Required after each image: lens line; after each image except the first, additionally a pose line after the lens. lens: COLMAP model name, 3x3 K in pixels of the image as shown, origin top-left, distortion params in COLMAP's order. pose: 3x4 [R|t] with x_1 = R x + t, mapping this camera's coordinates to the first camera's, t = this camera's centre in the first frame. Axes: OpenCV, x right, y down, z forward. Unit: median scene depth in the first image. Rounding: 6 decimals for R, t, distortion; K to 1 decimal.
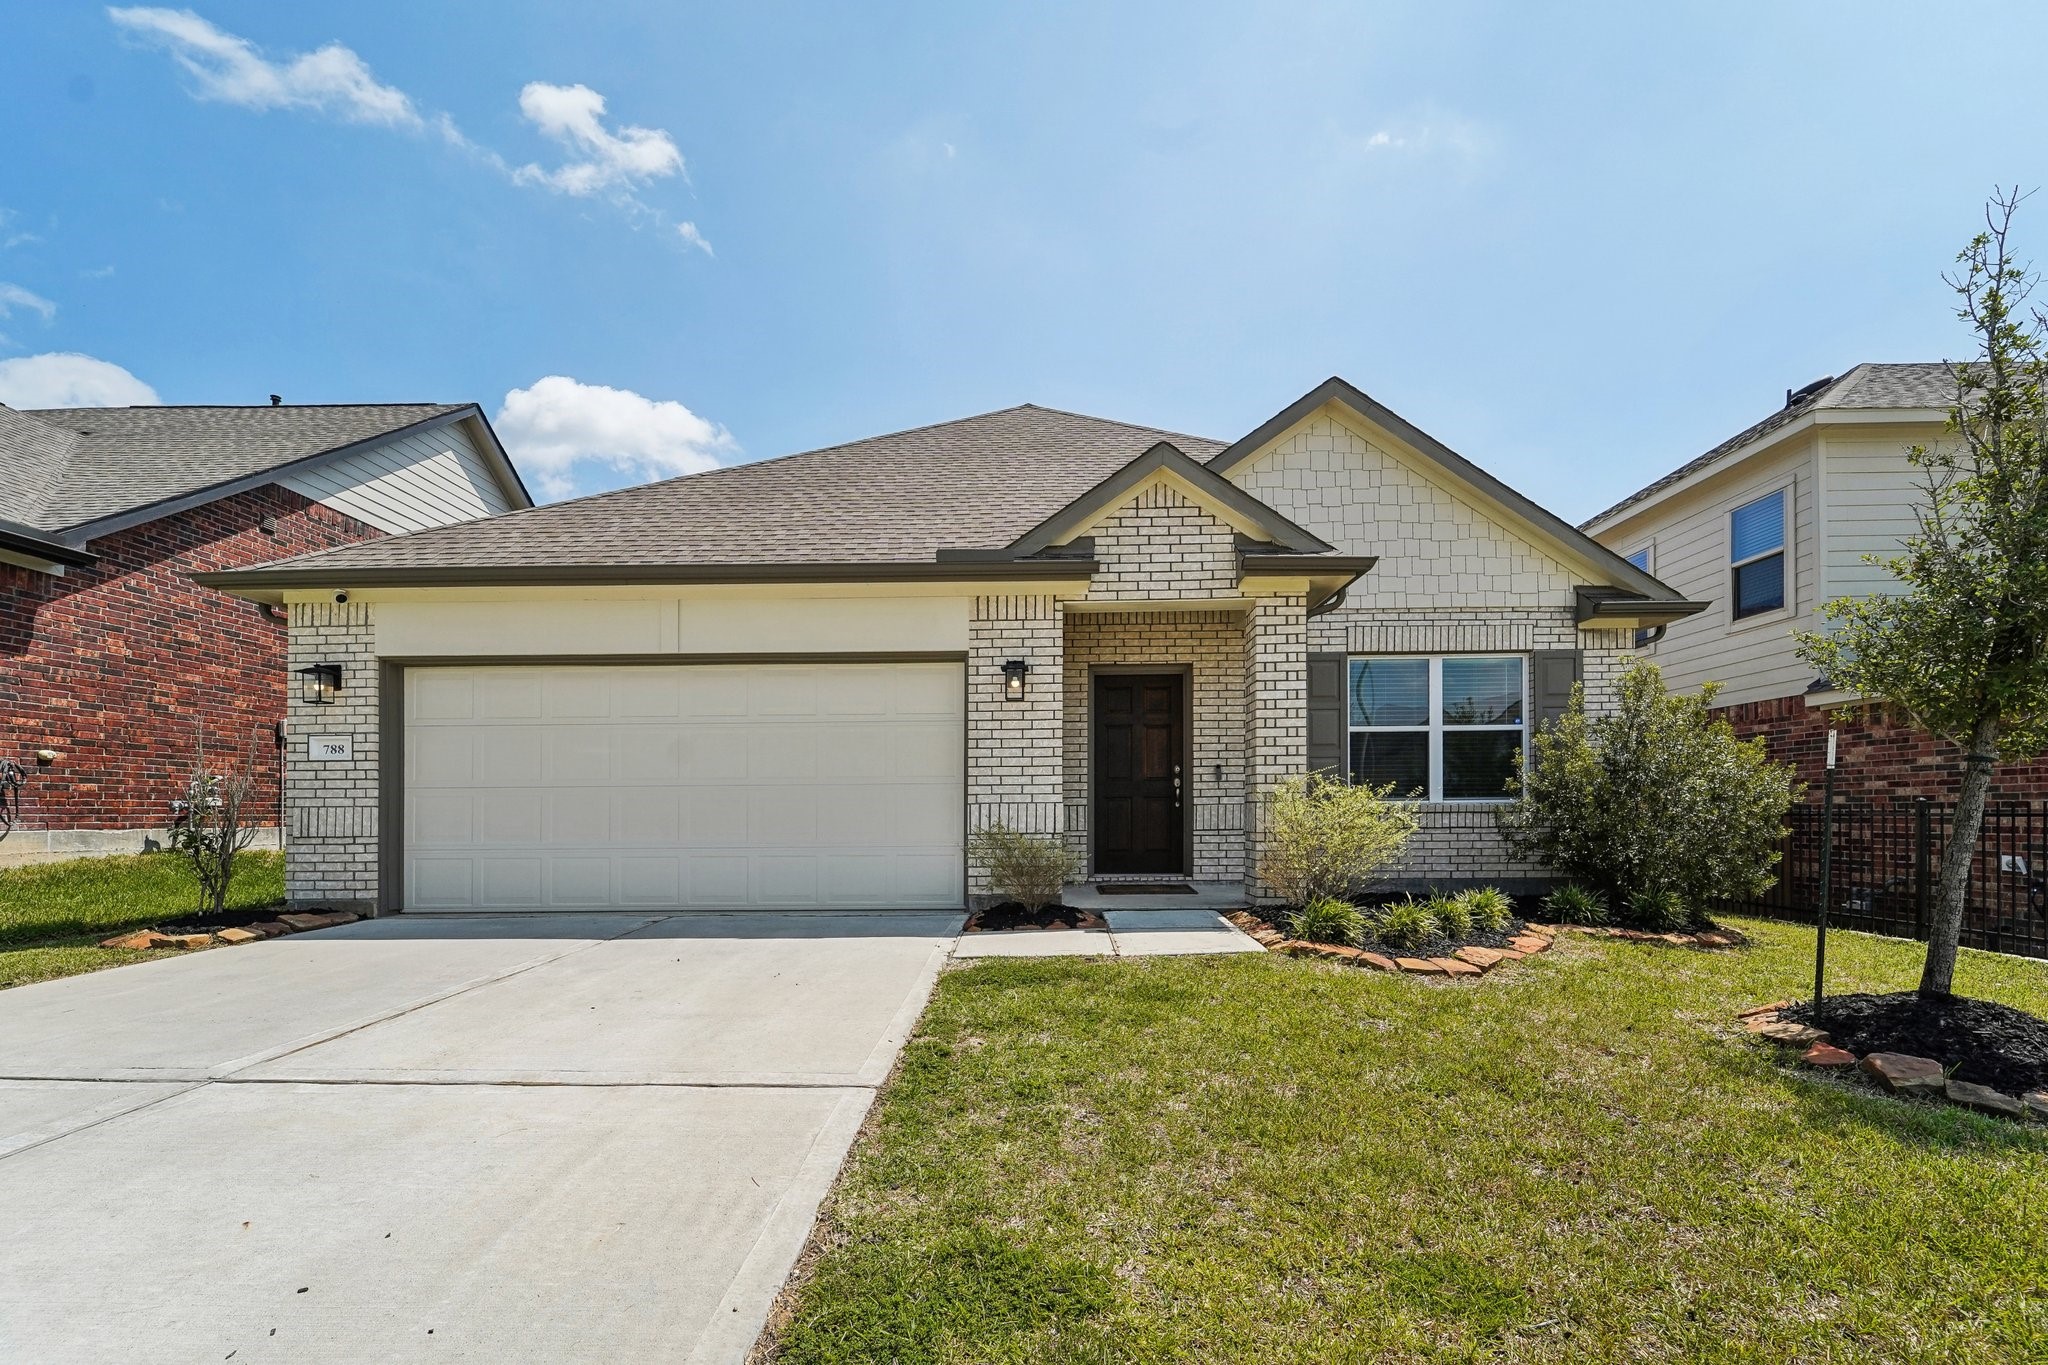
lens RADIAL K [[849.9, 0, 1024.0], [0, 849.9, 682.5], [0, 0, 1]] dist [0.001346, -0.001222]
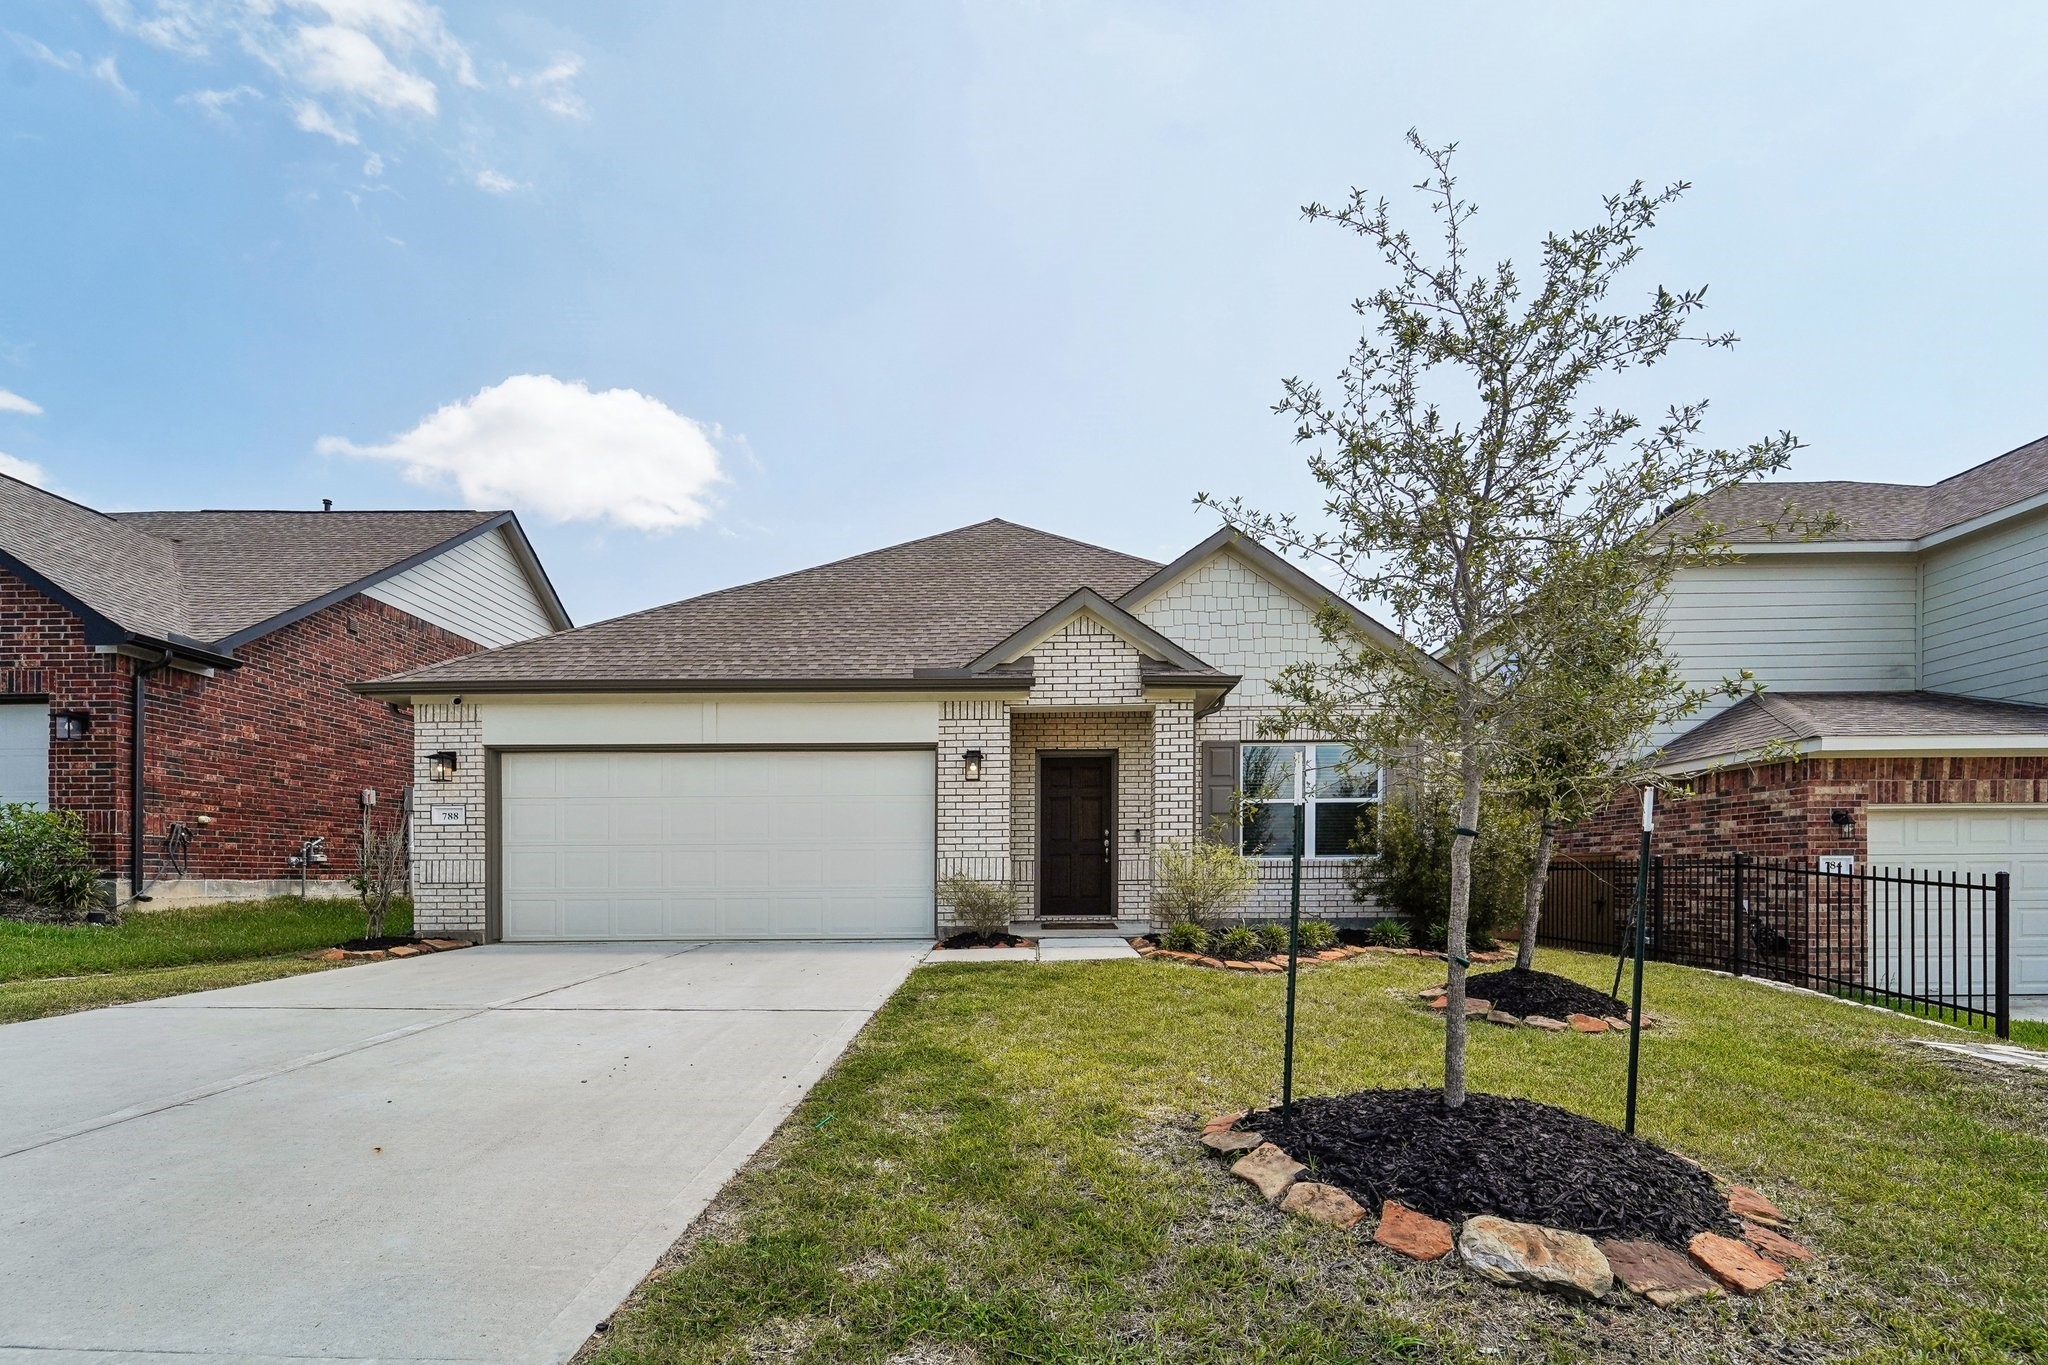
lens RADIAL K [[857.8, 0, 1040.4], [0, 857.8, 758.6], [0, 0, 1]] dist [0.000350, -0.000343]
pose [[0.999327, 0.004677, 0.036382, 0.045219], [-0.005246, 0.999865, 0.015541, -0.034133], [-0.036305, -0.015722, 0.999217, -0.338294]]
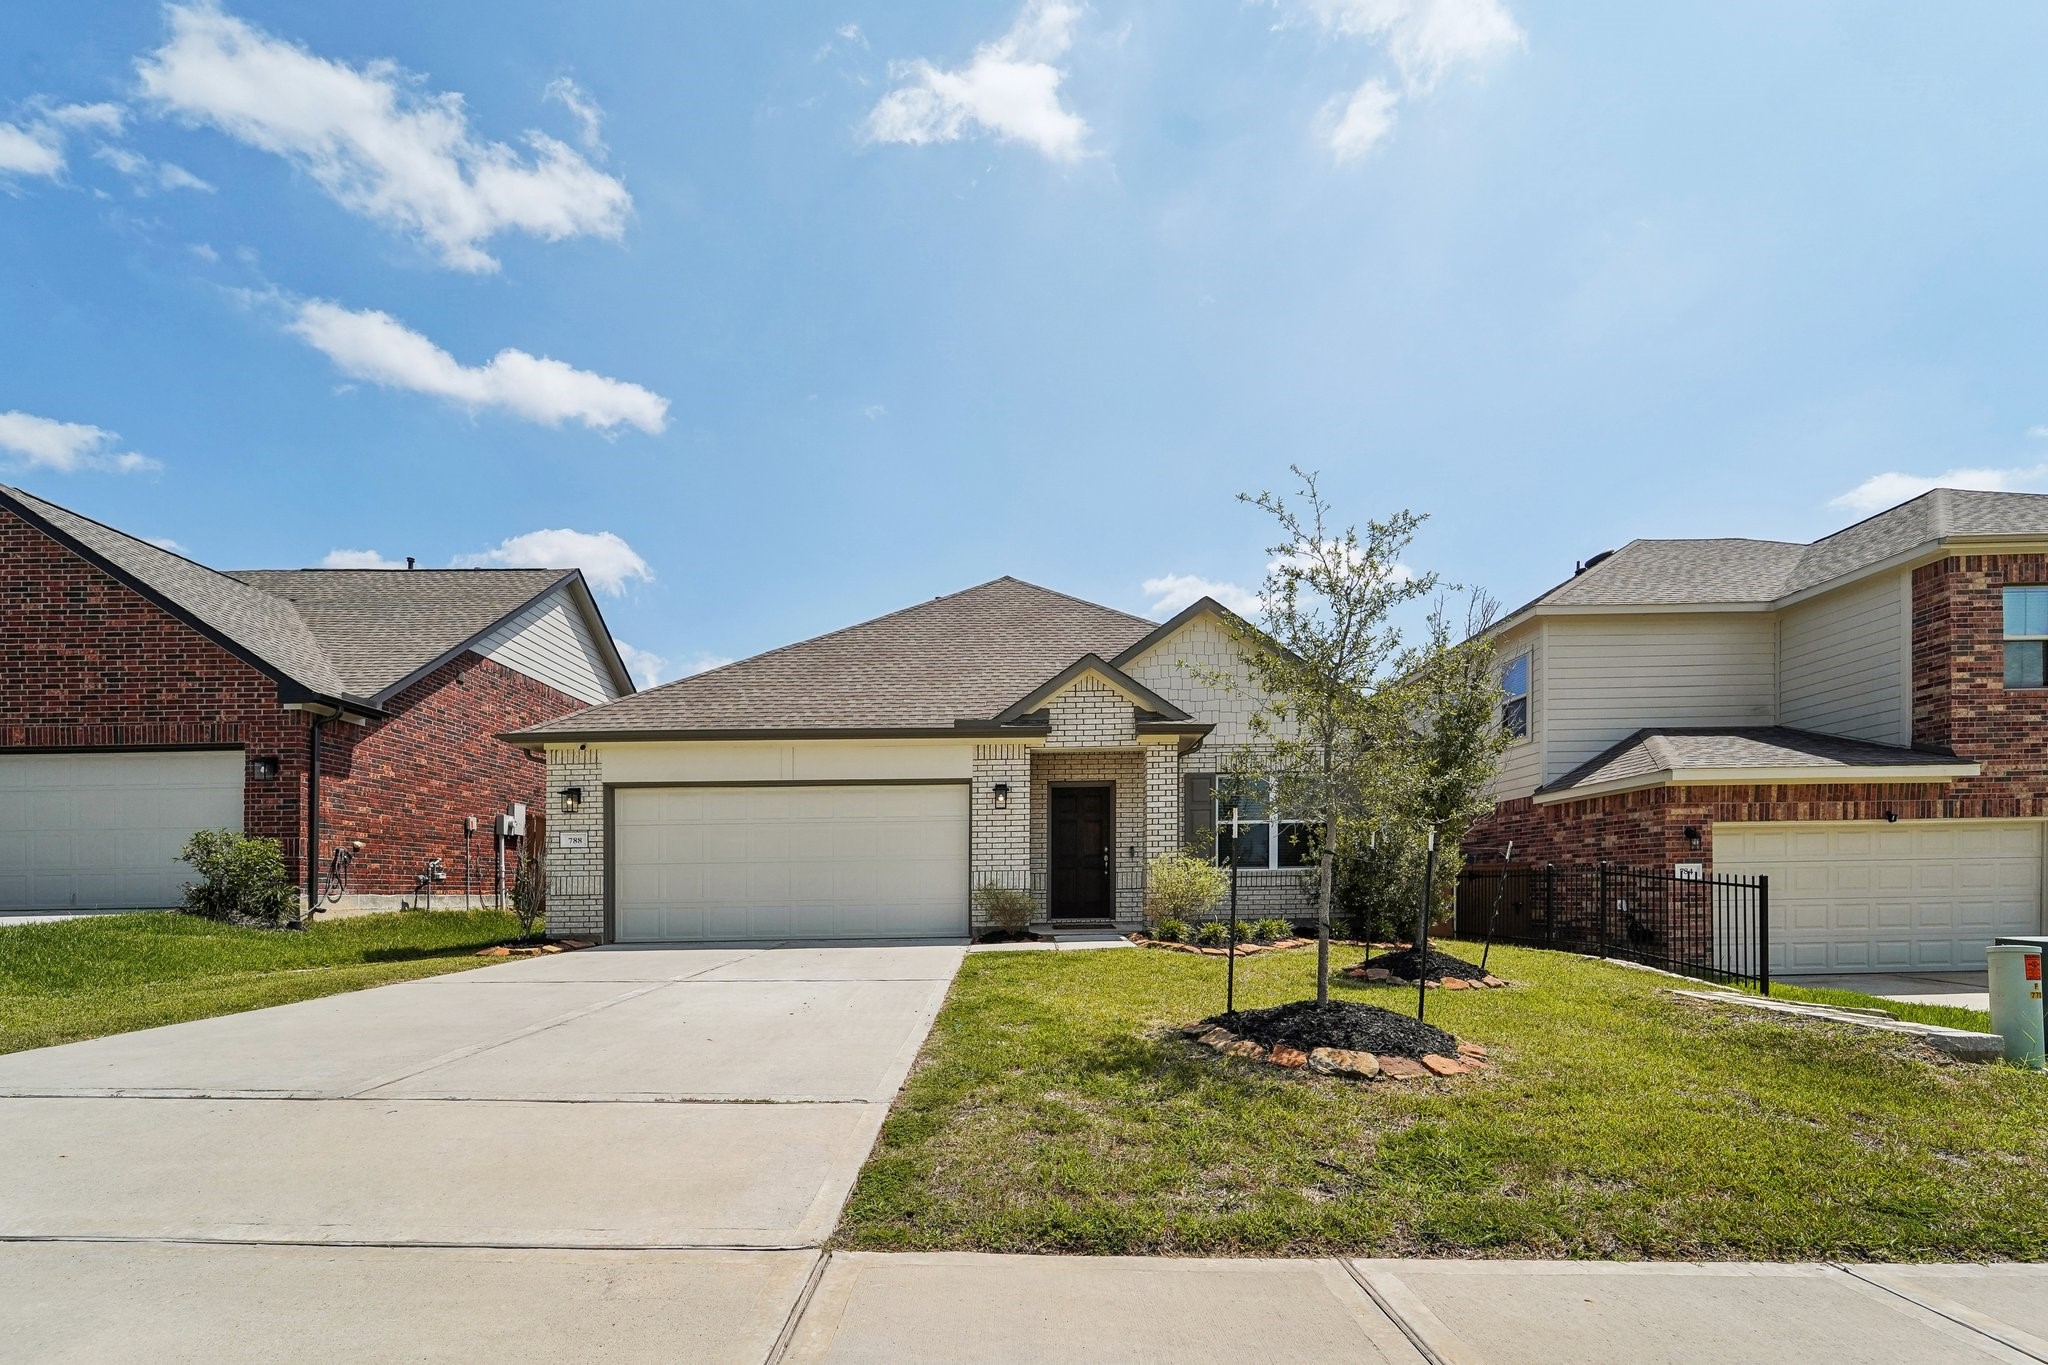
lens RADIAL K [[842.3, 0, 1059.9], [0, 842.3, 772.9], [0, 0, 1]] dist [0.000080, -0.000089]
pose [[0.997353, 0.000592, 0.072705, -0.015039], [-0.001586, 0.999906, 0.013614, -0.069818], [-0.072690, -0.013693, 0.997261, -0.627978]]
